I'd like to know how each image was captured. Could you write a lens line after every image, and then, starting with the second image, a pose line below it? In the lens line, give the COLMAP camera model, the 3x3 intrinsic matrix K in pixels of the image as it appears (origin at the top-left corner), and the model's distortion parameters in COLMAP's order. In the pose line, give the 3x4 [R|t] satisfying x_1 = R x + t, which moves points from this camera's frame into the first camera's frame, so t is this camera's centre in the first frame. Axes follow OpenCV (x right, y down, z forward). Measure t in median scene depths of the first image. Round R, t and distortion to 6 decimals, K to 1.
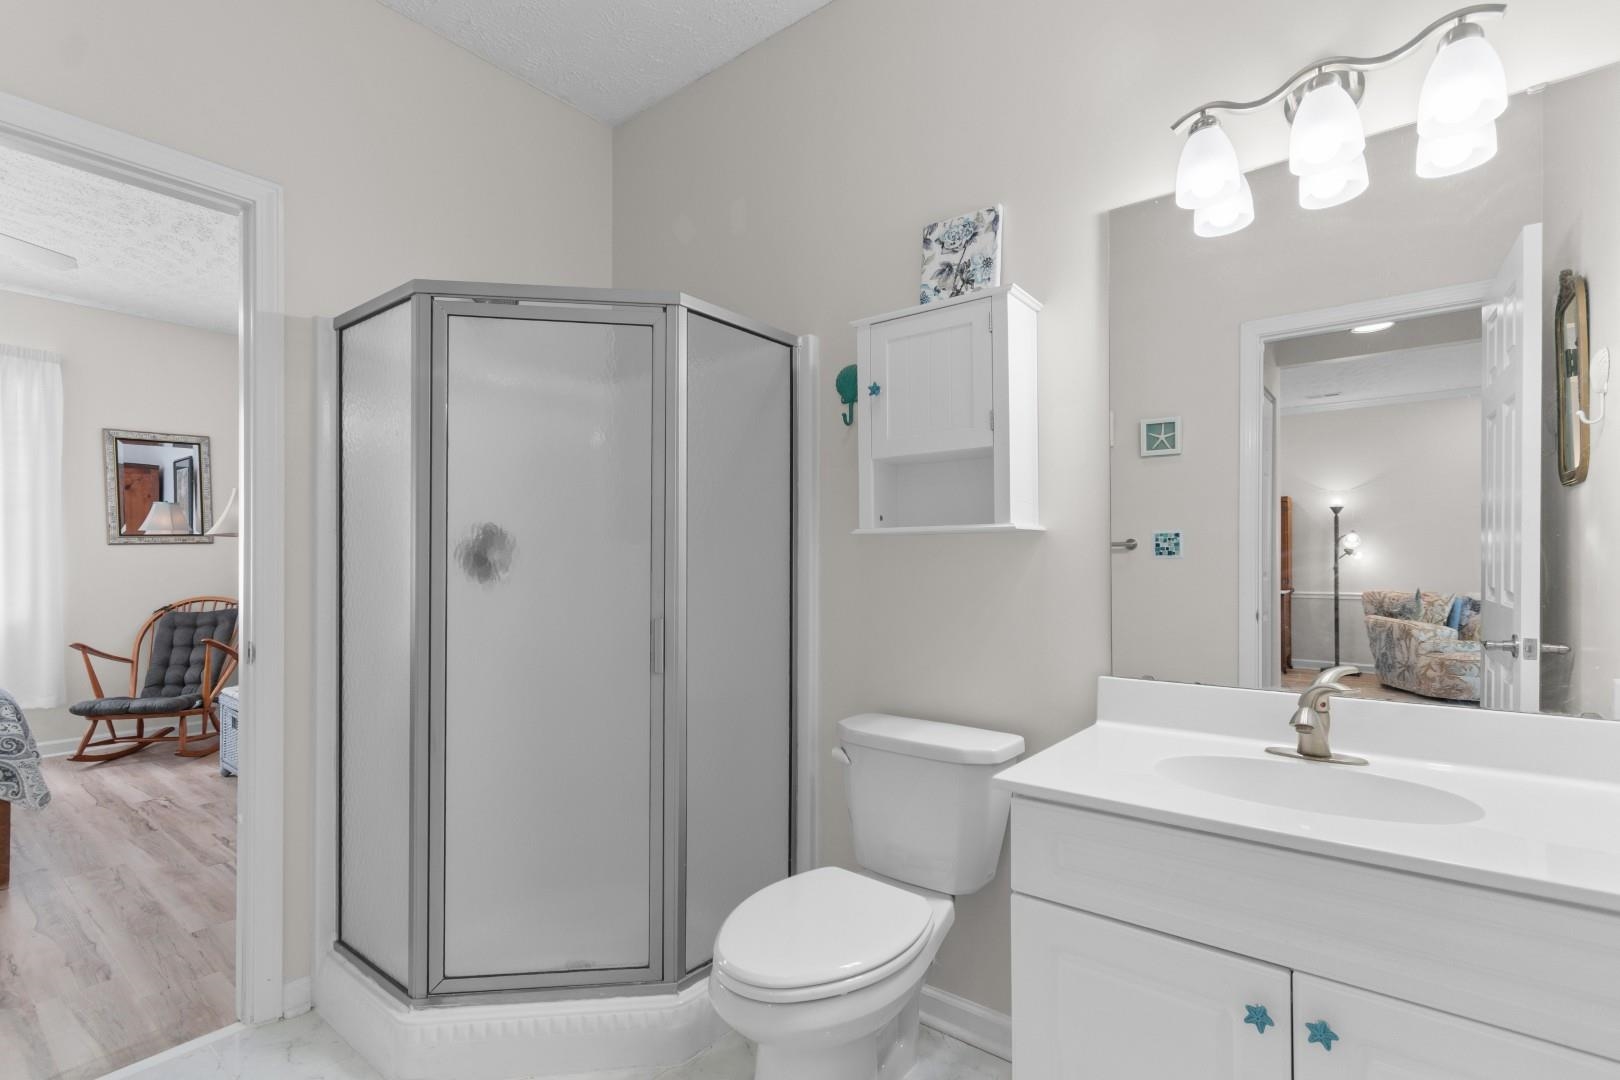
lens RADIAL K [[724.7, 0, 811.8], [0, 724.7, 549.6], [0, 0, 1]] dist [0.004469, 0.000016]
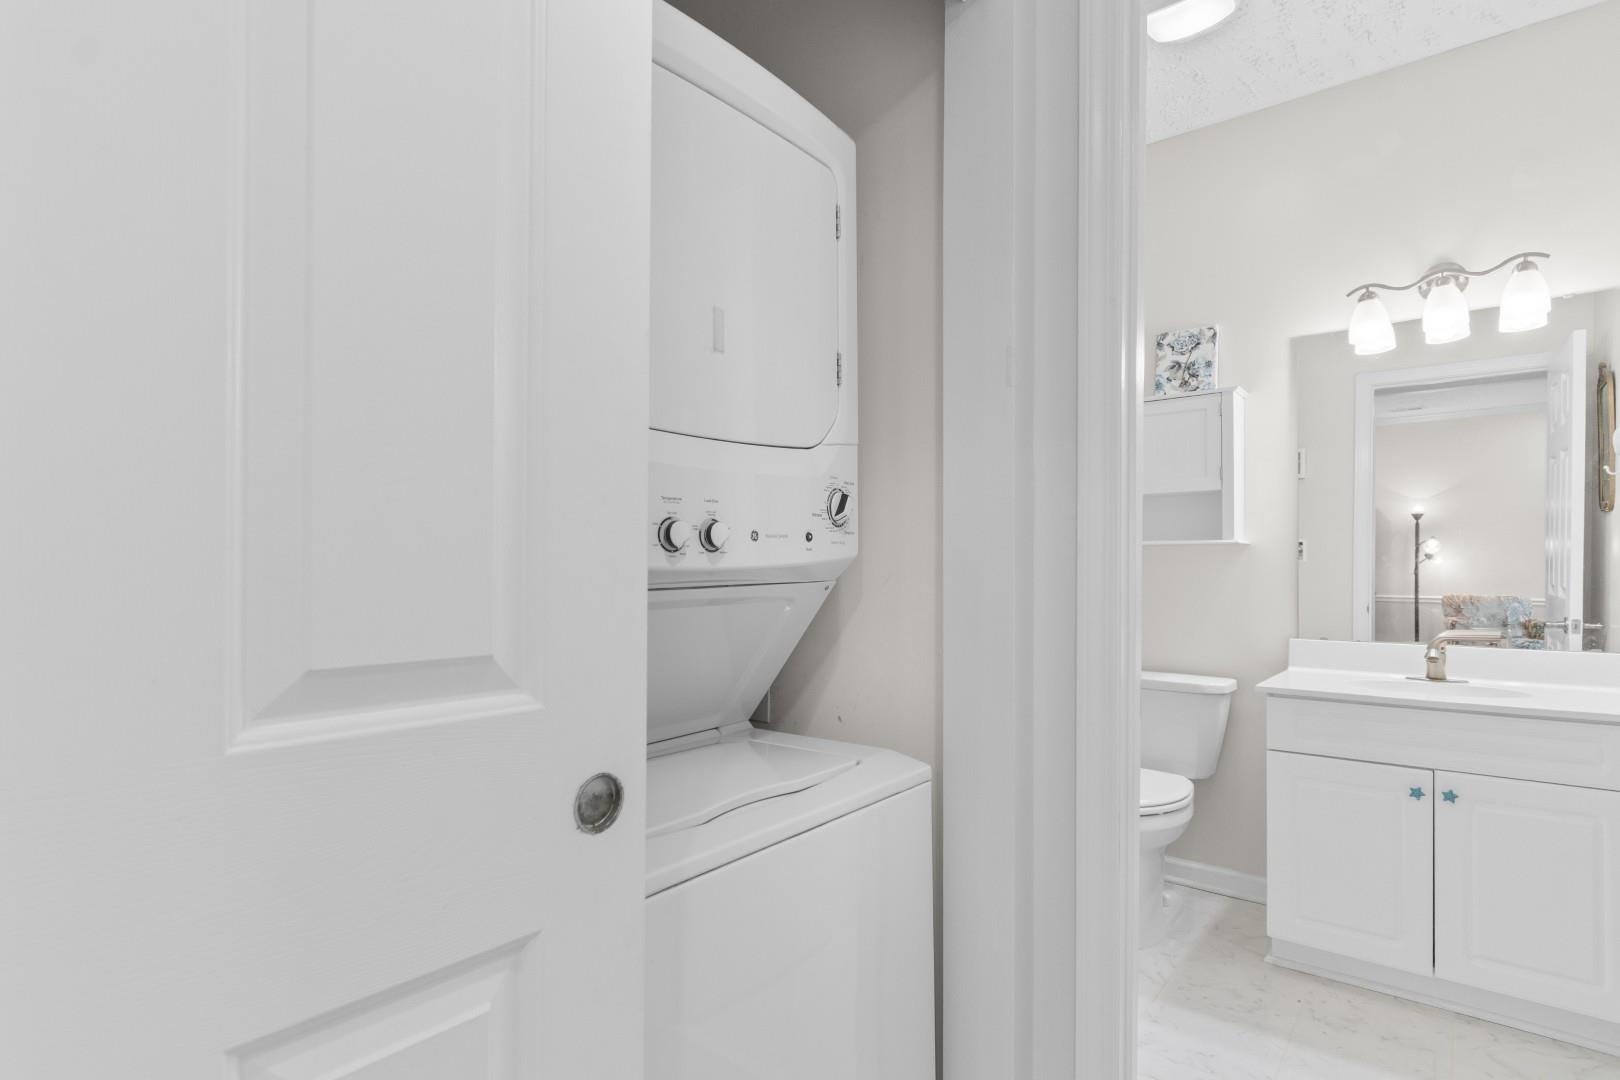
lens RADIAL K [[797.1, 0, 809.3], [0, 797.1, 556.4], [0, 0, 1]] dist [0.001969, -0.002079]
pose [[0.999888, 0.003070, -0.014656, -0.539033], [-0.002986, 0.999979, 0.005763, -0.006477], [0.014673, -0.005719, 0.999876, -0.636971]]
